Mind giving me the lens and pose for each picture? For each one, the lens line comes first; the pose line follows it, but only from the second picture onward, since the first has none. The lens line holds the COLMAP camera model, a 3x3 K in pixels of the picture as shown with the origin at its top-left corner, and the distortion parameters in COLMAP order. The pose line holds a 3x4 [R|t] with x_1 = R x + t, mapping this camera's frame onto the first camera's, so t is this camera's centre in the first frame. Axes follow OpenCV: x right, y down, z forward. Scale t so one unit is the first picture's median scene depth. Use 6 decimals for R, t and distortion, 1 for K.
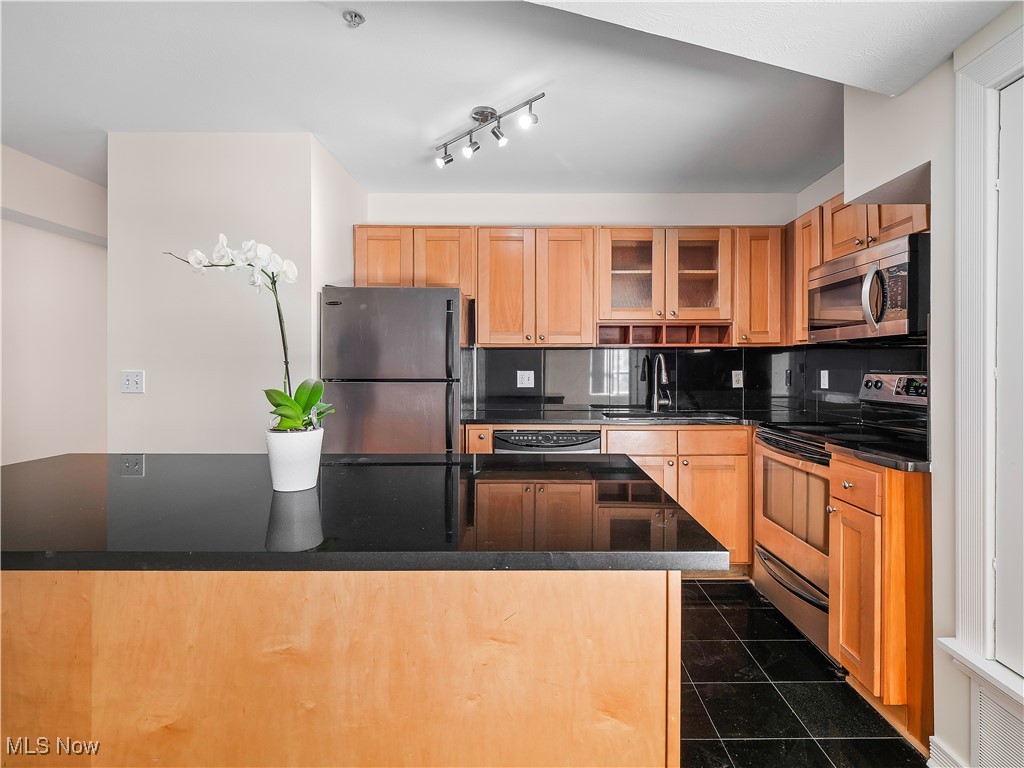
lens RADIAL K [[511.9, 0, 542.5], [0, 511.9, 364.8], [0, 0, 1]] dist [-0.000111, -0.000956]
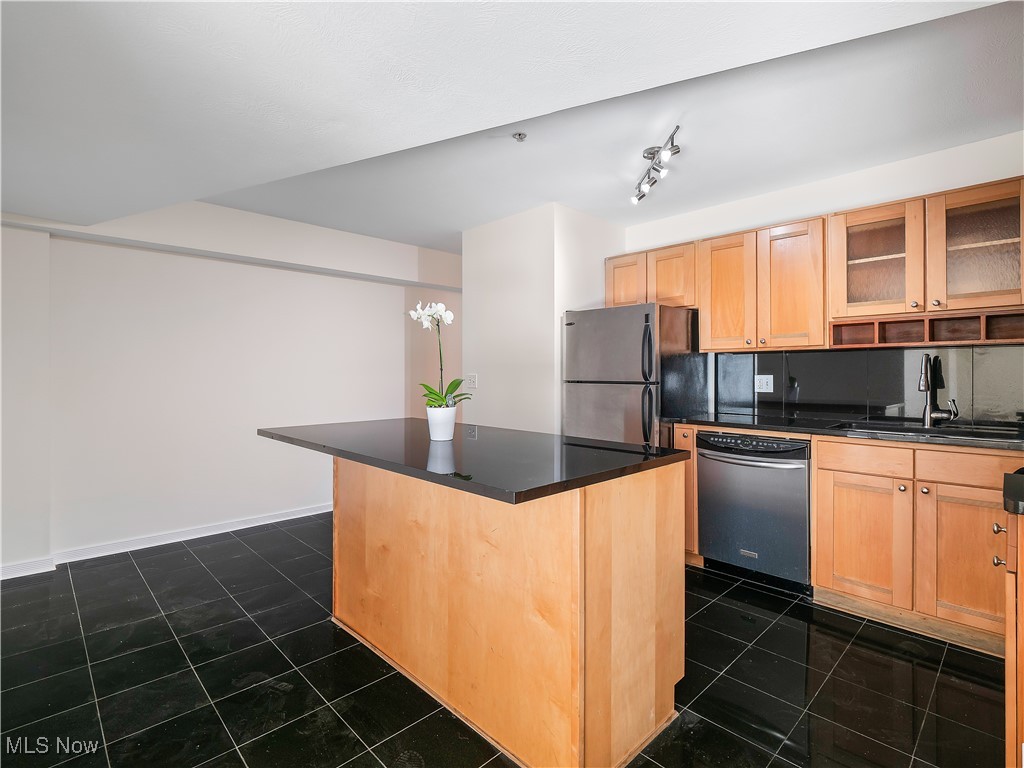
lens RADIAL K [[503.5, 0, 513.7], [0, 503.5, 366.0], [0, 0, 1]] dist [-0.000523, -0.000351]
pose [[0.689287, -0.010012, -0.724419, 0.410170], [0.004290, 0.999943, -0.009739, 0.001445], [0.724476, 0.003605, 0.689291, -0.009135]]
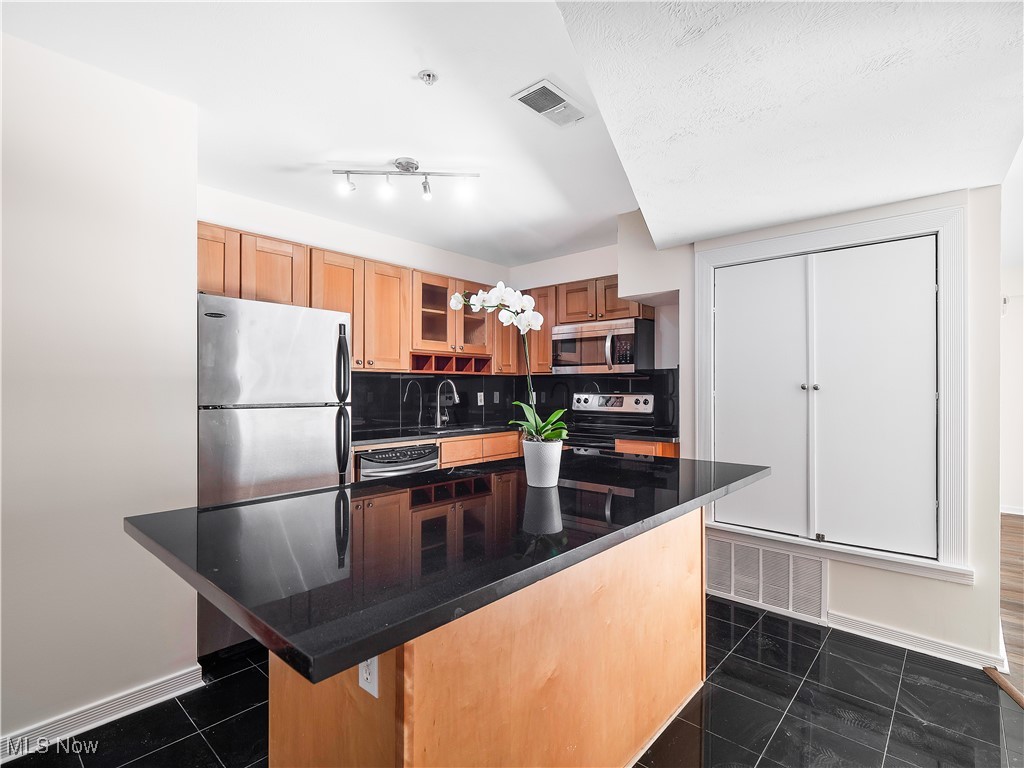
lens RADIAL K [[495.9, 0, 512.8], [0, 495.9, 379.6], [0, 0, 1]] dist [0.001589, -0.000785]
pose [[0.674386, 0.013204, 0.738261, -0.634229], [-0.004076, 0.999891, -0.014159, -0.005222], [-0.738368, 0.006539, 0.674366, 0.086508]]
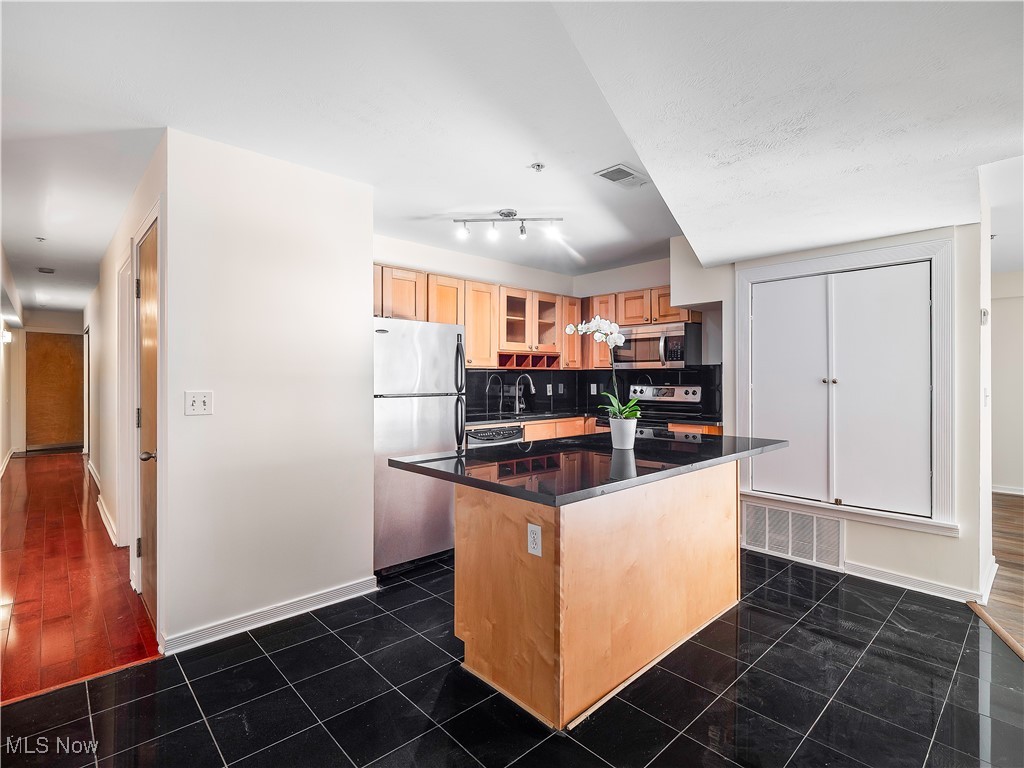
lens RADIAL K [[497.9, 0, 511.2], [0, 497.9, 371.8], [0, 0, 1]] dist [-0.000015, -0.000984]
pose [[0.738339, 0.008689, 0.674374, -0.900013], [-0.002747, 0.999947, -0.009877, -0.014511], [-0.674424, 0.005440, 0.738324, -0.051612]]
